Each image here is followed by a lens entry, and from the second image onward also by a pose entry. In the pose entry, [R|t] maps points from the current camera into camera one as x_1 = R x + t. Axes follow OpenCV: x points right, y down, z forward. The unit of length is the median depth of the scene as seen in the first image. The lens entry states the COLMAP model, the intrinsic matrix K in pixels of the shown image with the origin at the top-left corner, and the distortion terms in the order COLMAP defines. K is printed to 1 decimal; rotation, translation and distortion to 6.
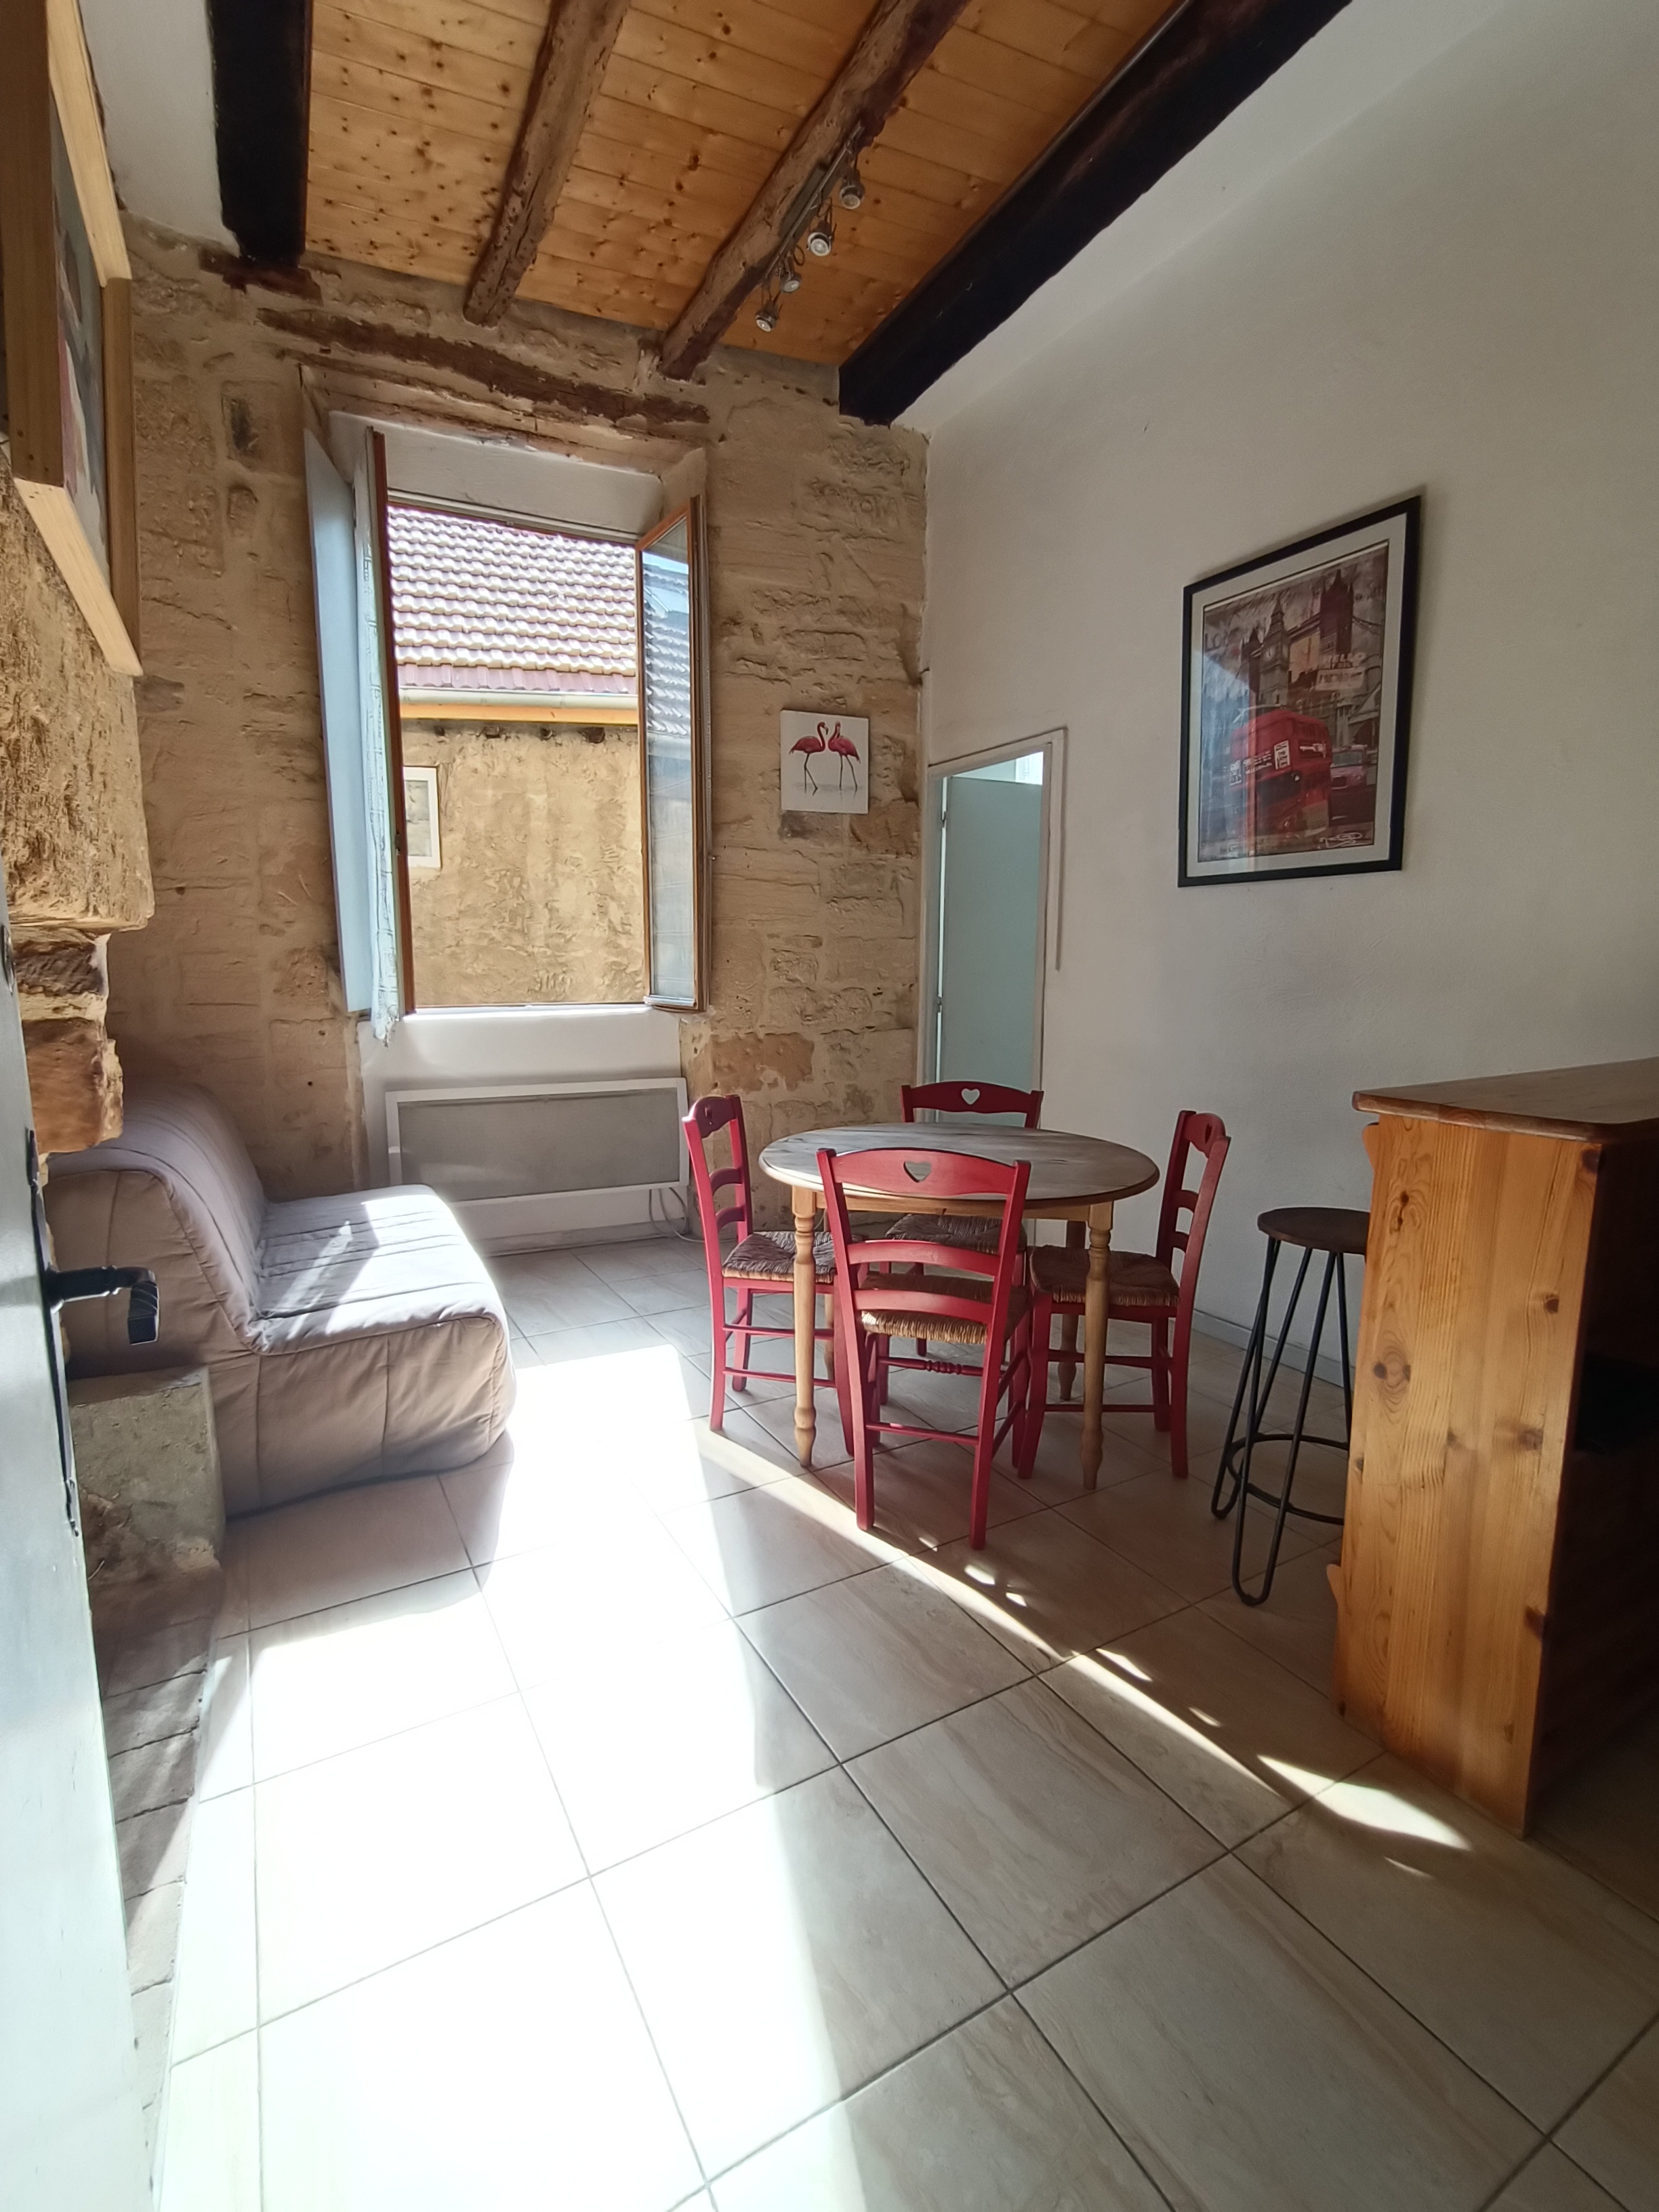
lens RADIAL K [[1009.9, 0, 830.6], [0, 1009.9, 1099.4], [0, 0, 1]] dist [-0.001453, 0.000368]
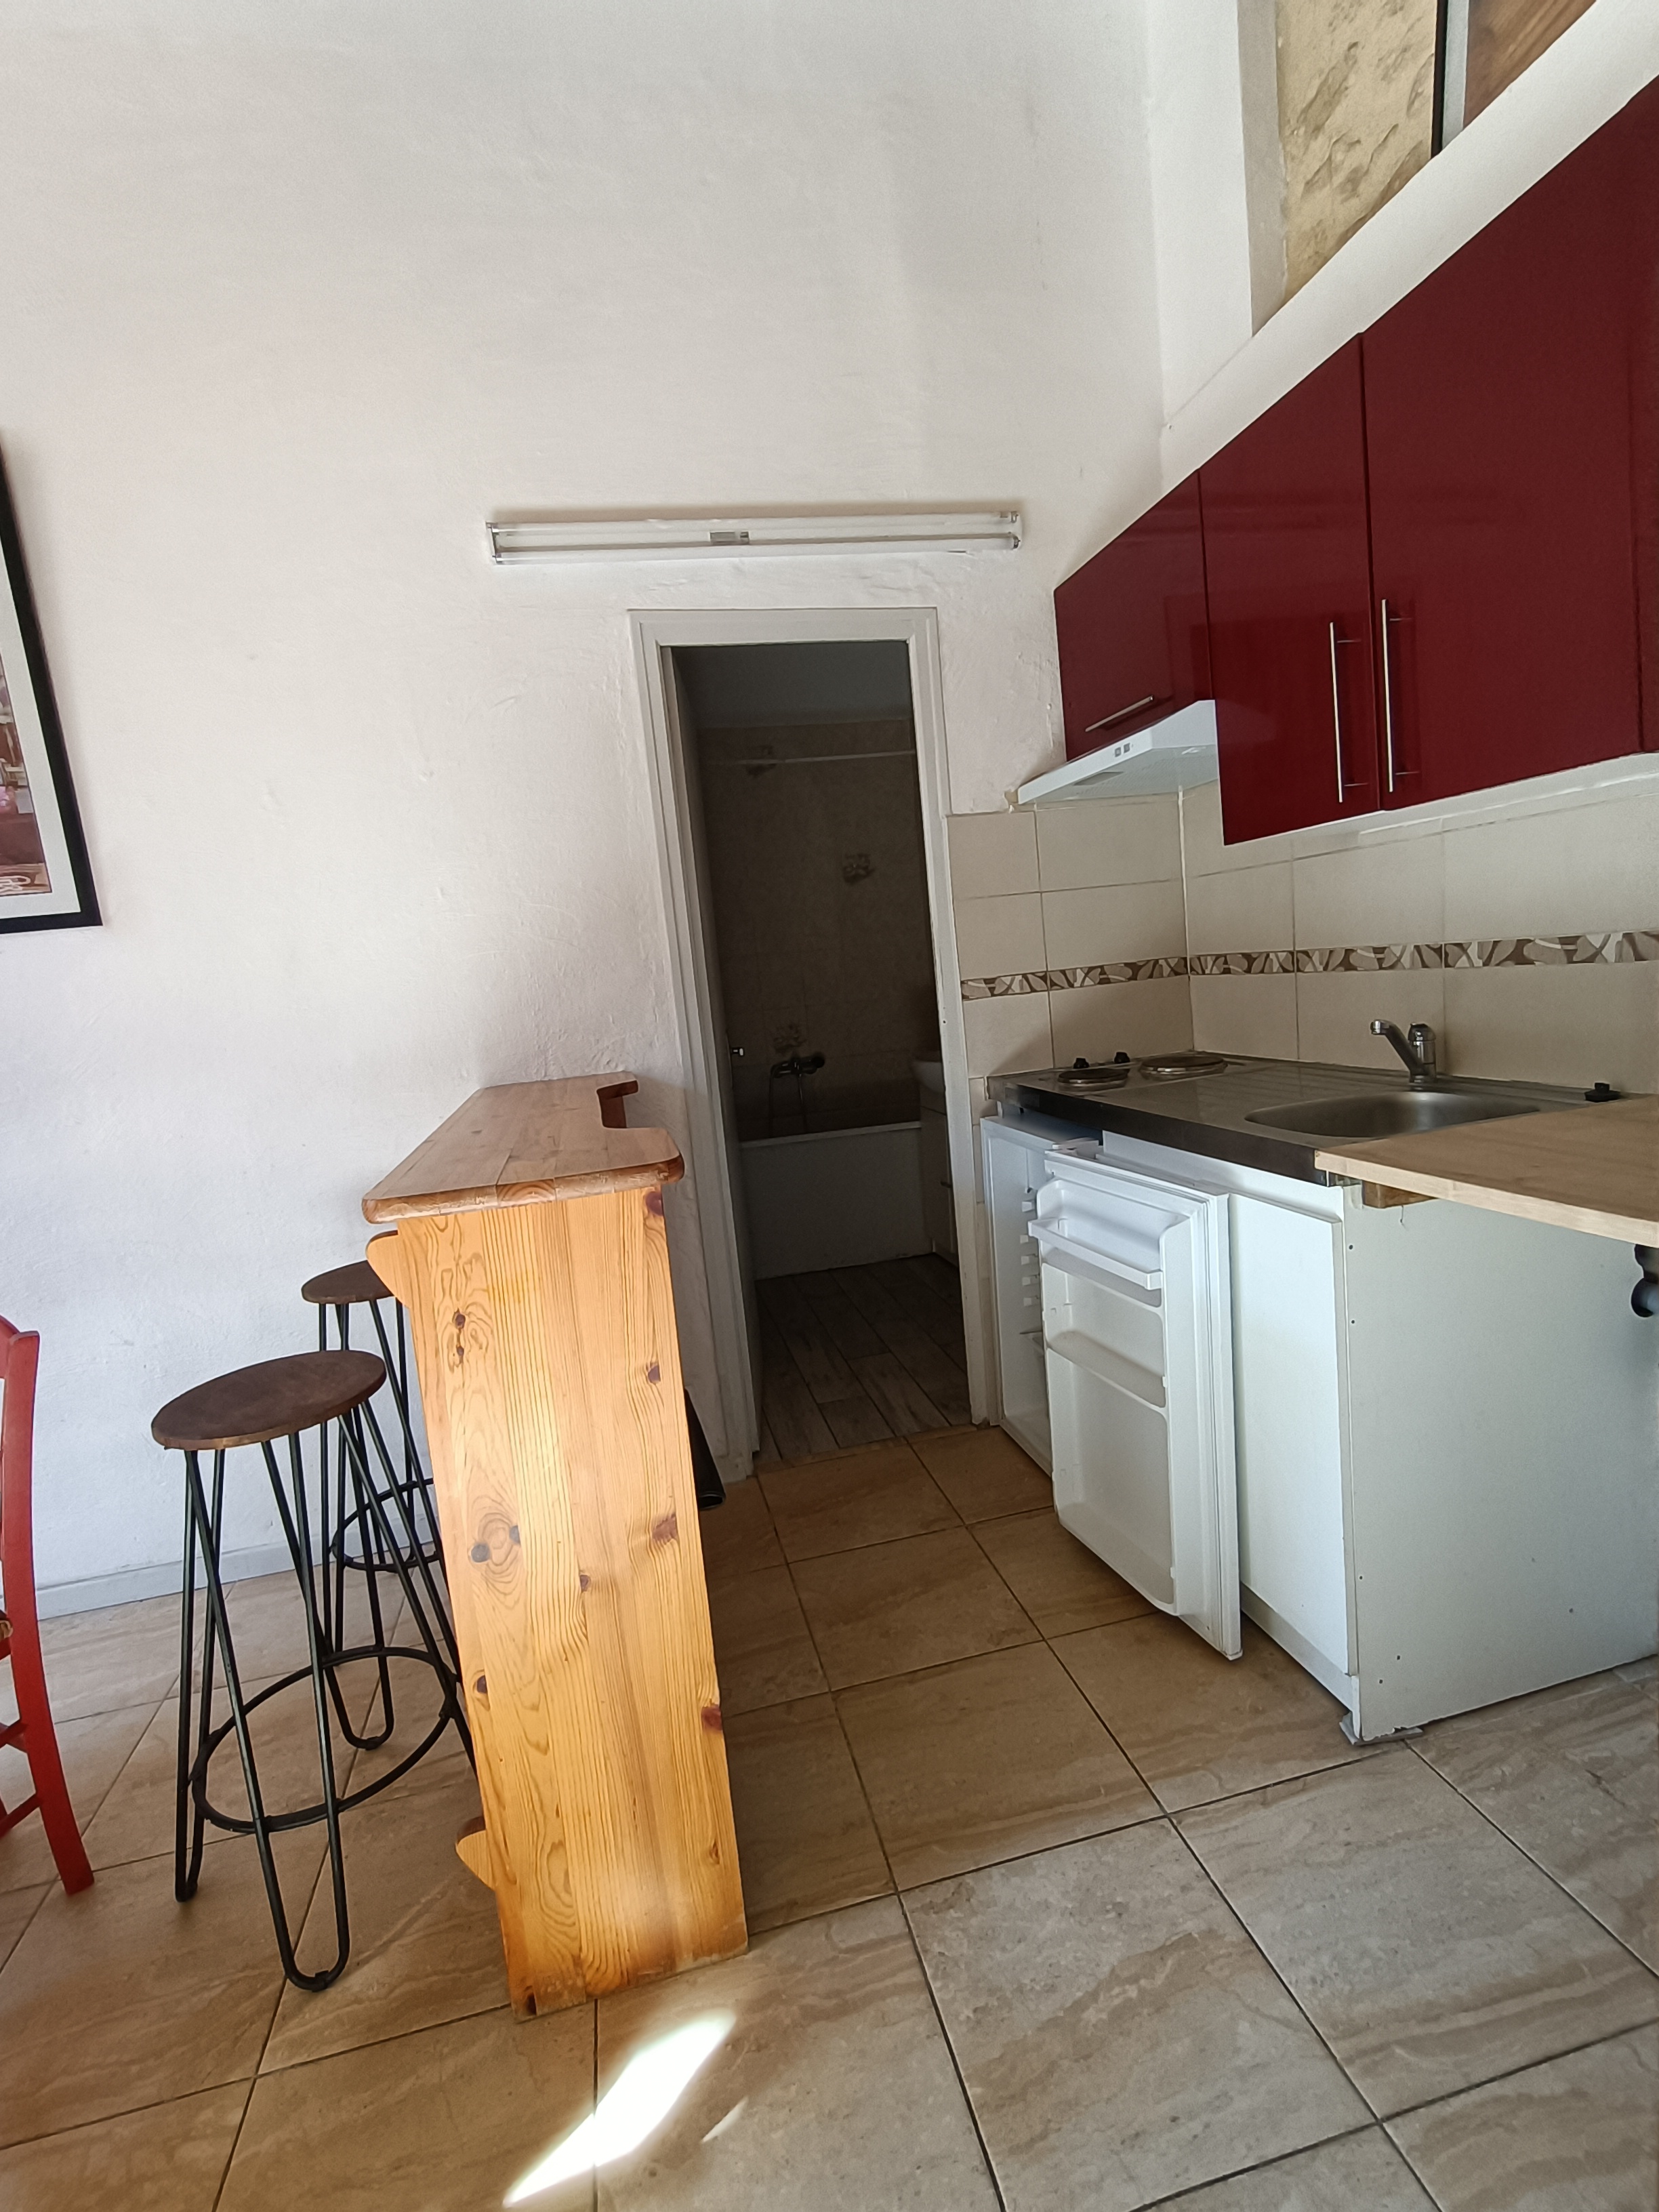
lens RADIAL K [[1009.9, 0, 822.3], [0, 1009.9, 1094.4], [0, 0, 1]] dist [-0.001453, 0.000368]
pose [[0.314270, -0.151376, 0.937187, -0.021518], [0.232877, 0.969335, 0.078477, -0.058707], [-0.920328, 0.193586, 0.339885, 0.461306]]
